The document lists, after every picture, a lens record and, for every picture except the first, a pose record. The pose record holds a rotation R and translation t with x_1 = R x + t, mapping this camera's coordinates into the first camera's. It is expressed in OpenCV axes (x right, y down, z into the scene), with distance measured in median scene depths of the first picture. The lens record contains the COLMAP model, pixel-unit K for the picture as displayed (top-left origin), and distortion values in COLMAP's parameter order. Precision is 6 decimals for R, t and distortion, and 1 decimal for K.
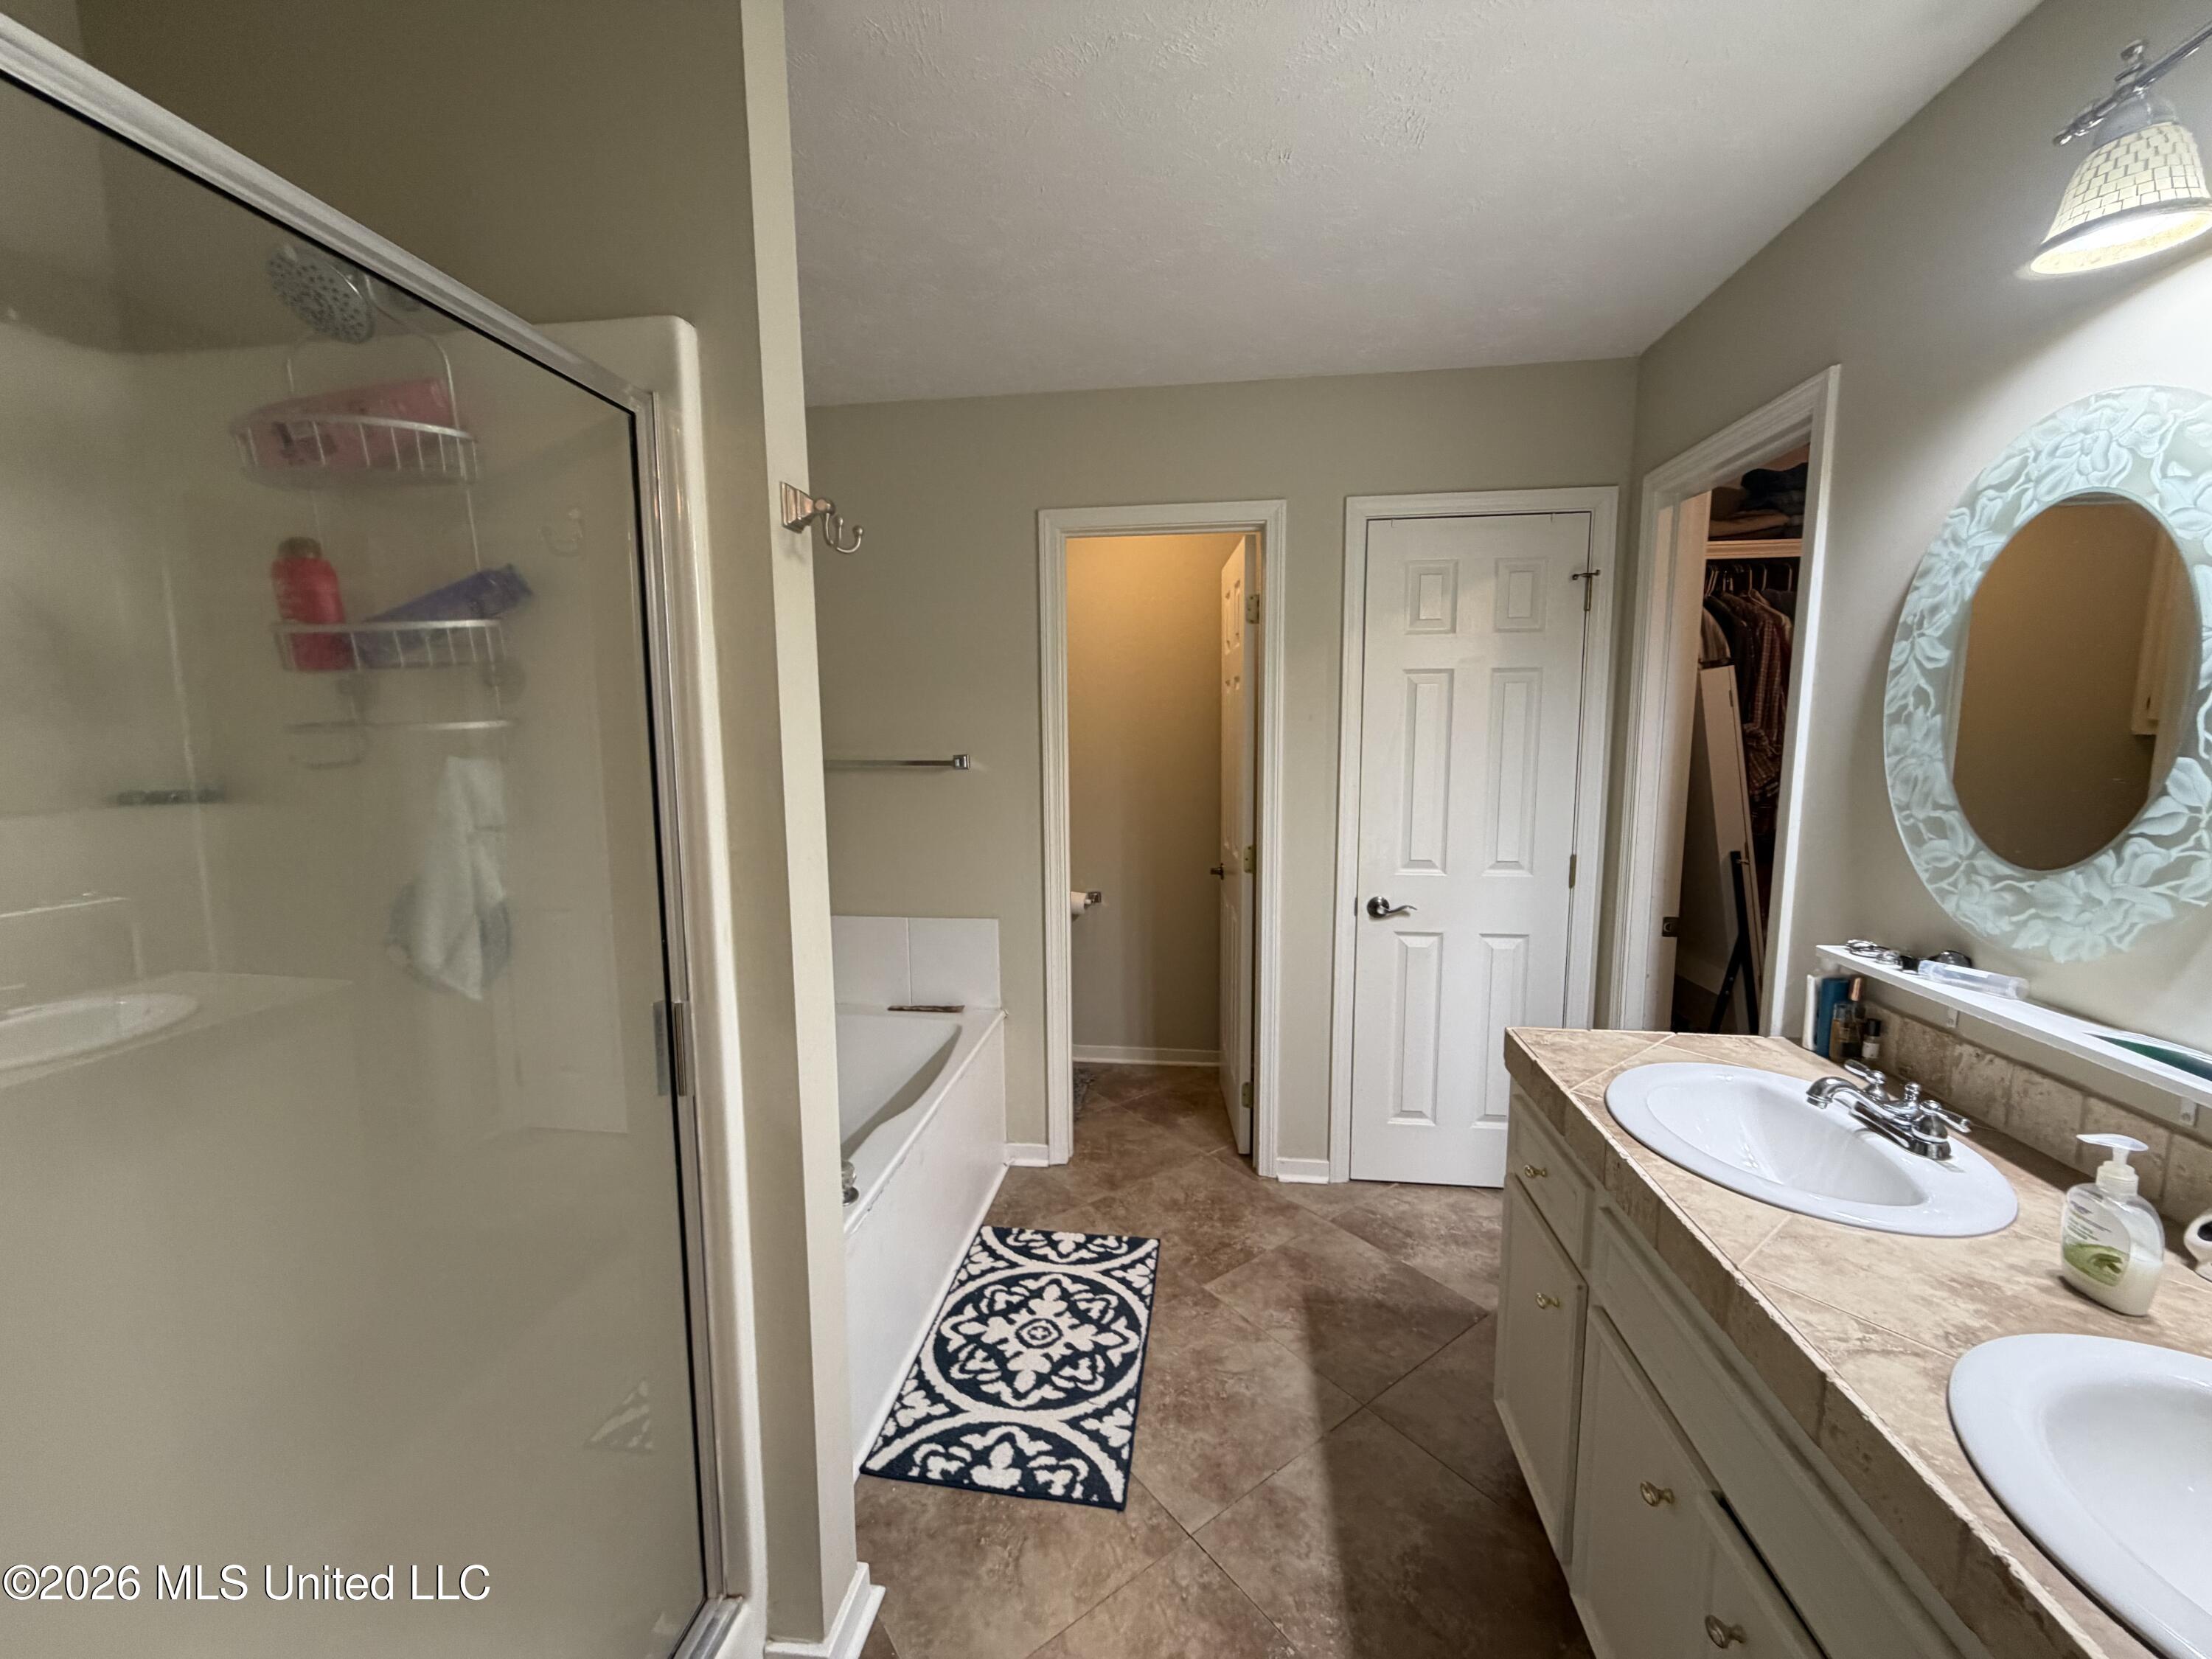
lens RADIAL K [[880.7, 0, 1104.9], [0, 880.7, 828.4], [0, 0, 1]] dist [-0.001092, -0.000125]
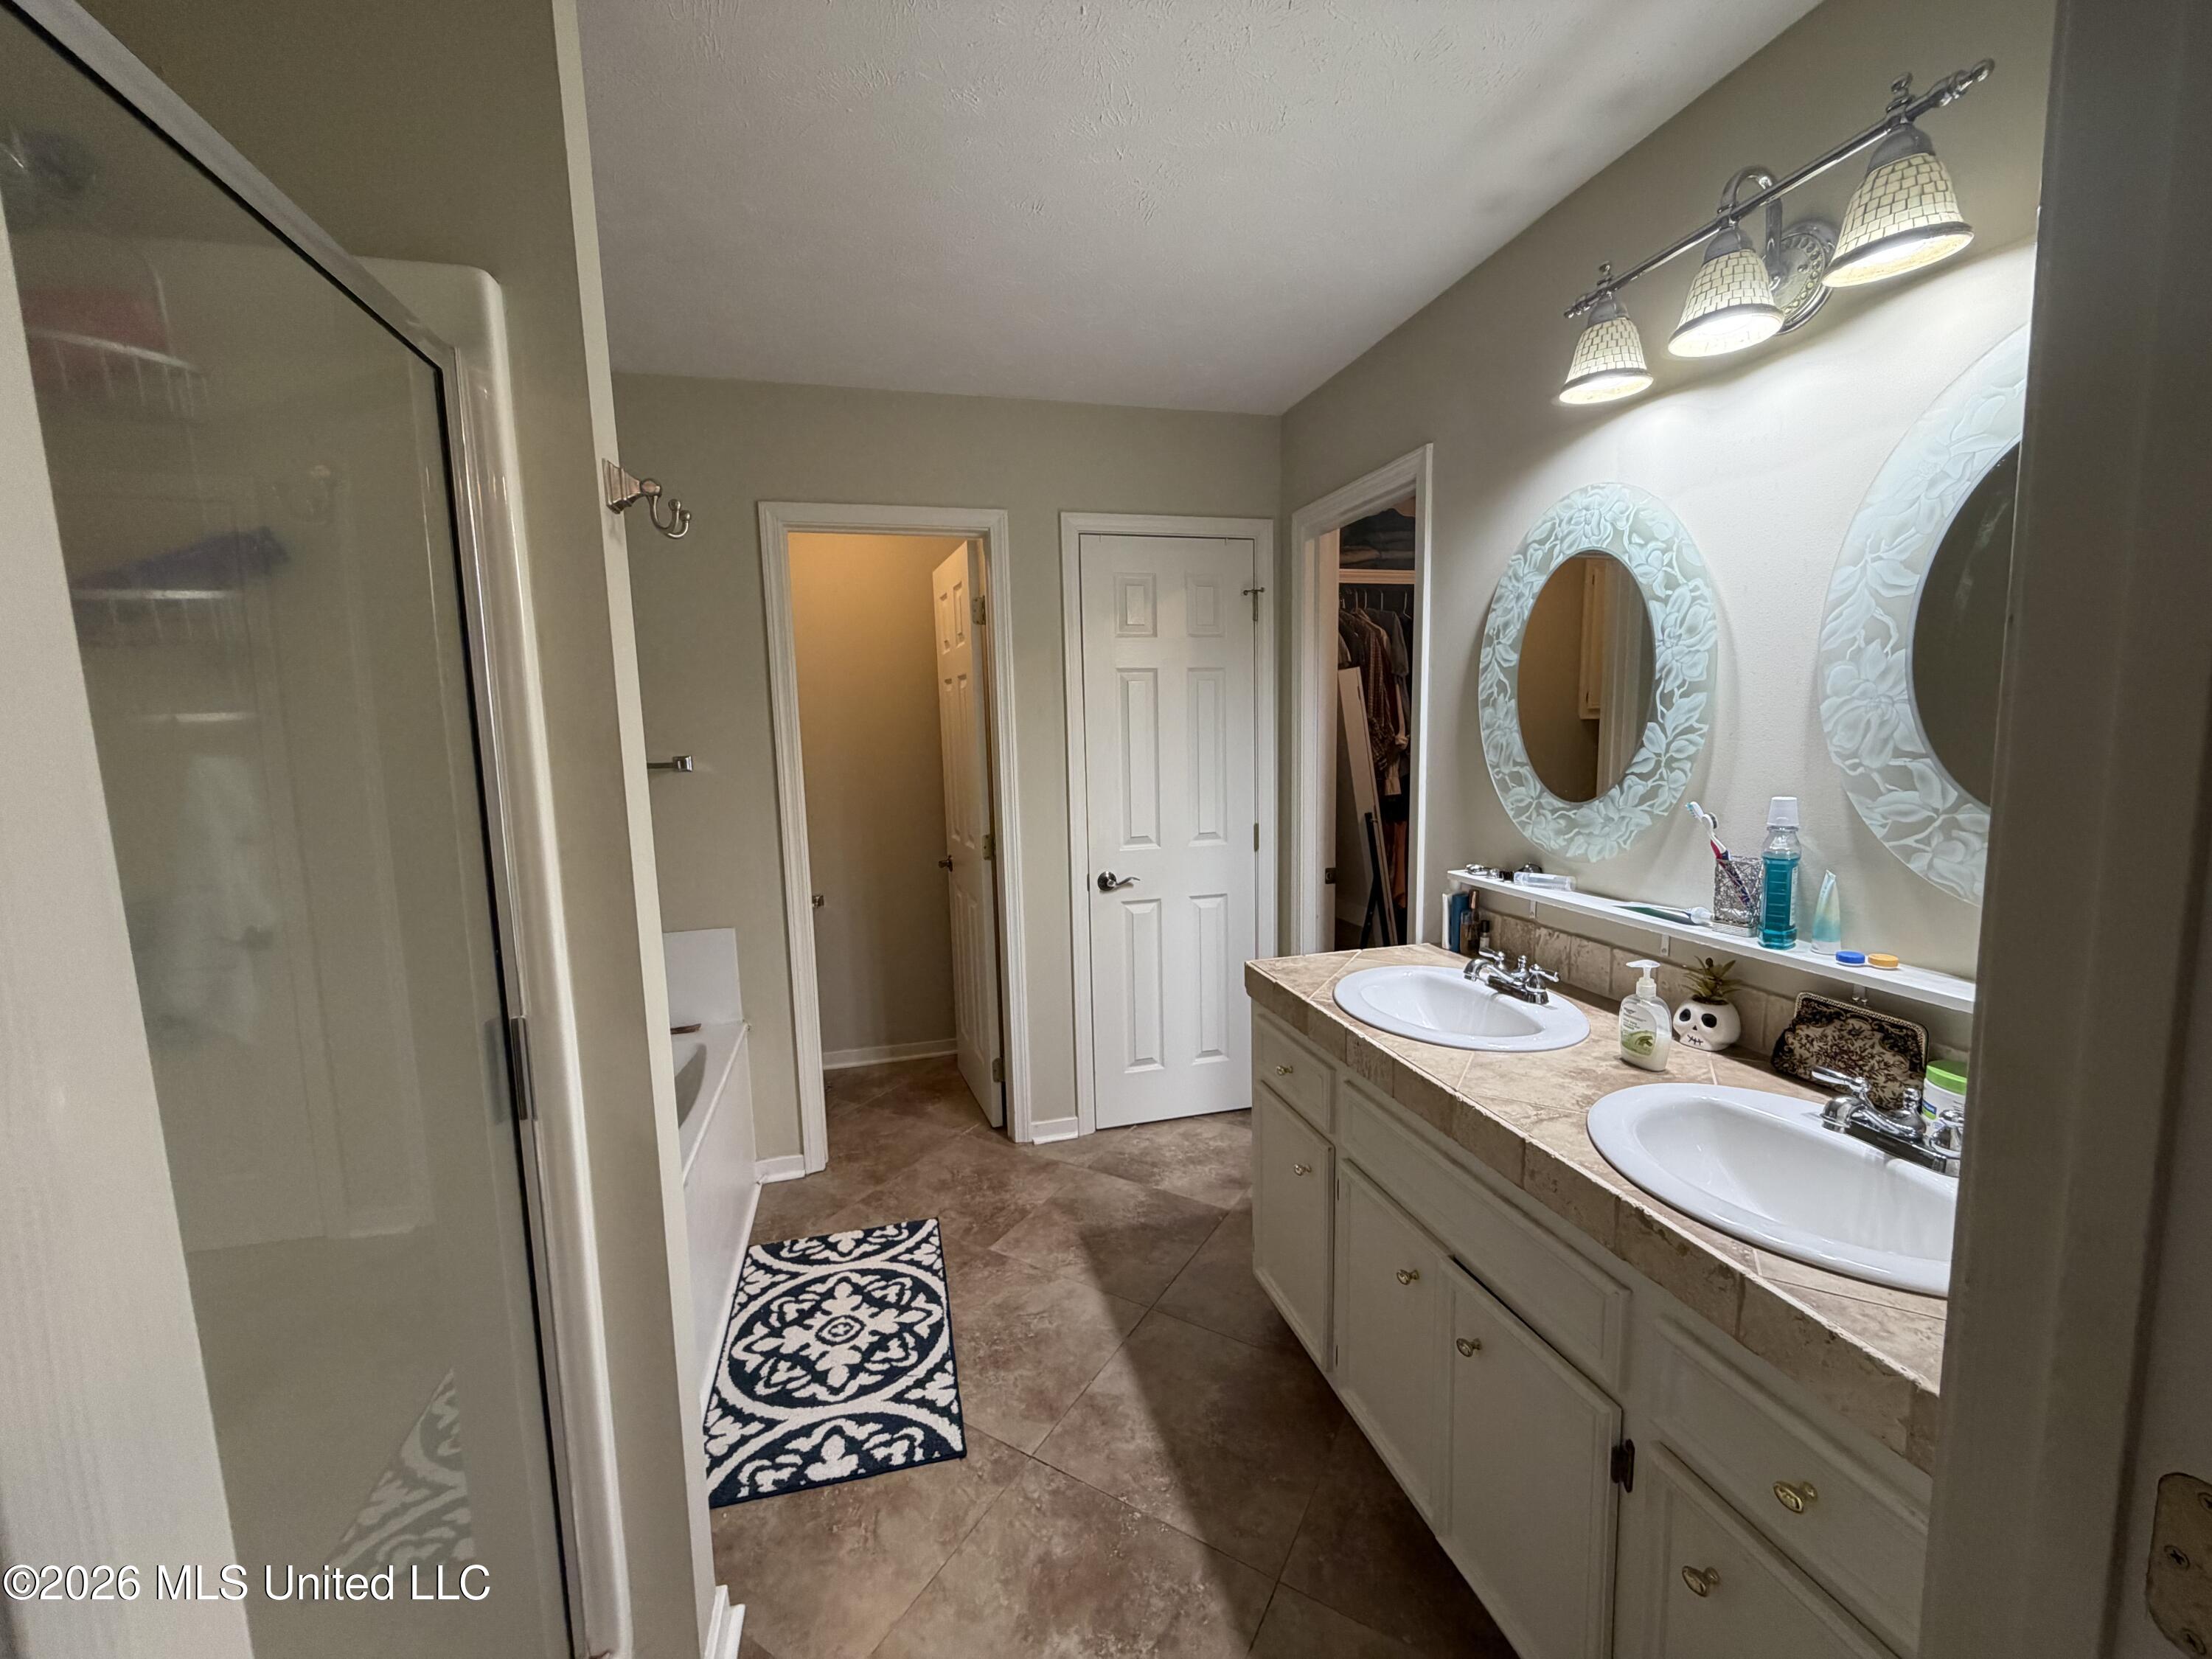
lens RADIAL K [[880.7, 0, 1102.8], [0, 880.7, 828.1], [0, 0, 1]] dist [-0.001092, -0.000125]
pose [[0.925046, -0.059845, 0.375111, -0.185970], [0.061736, 0.998068, 0.006987, 0.024161], [-0.374805, 0.016695, 0.926953, -0.058694]]
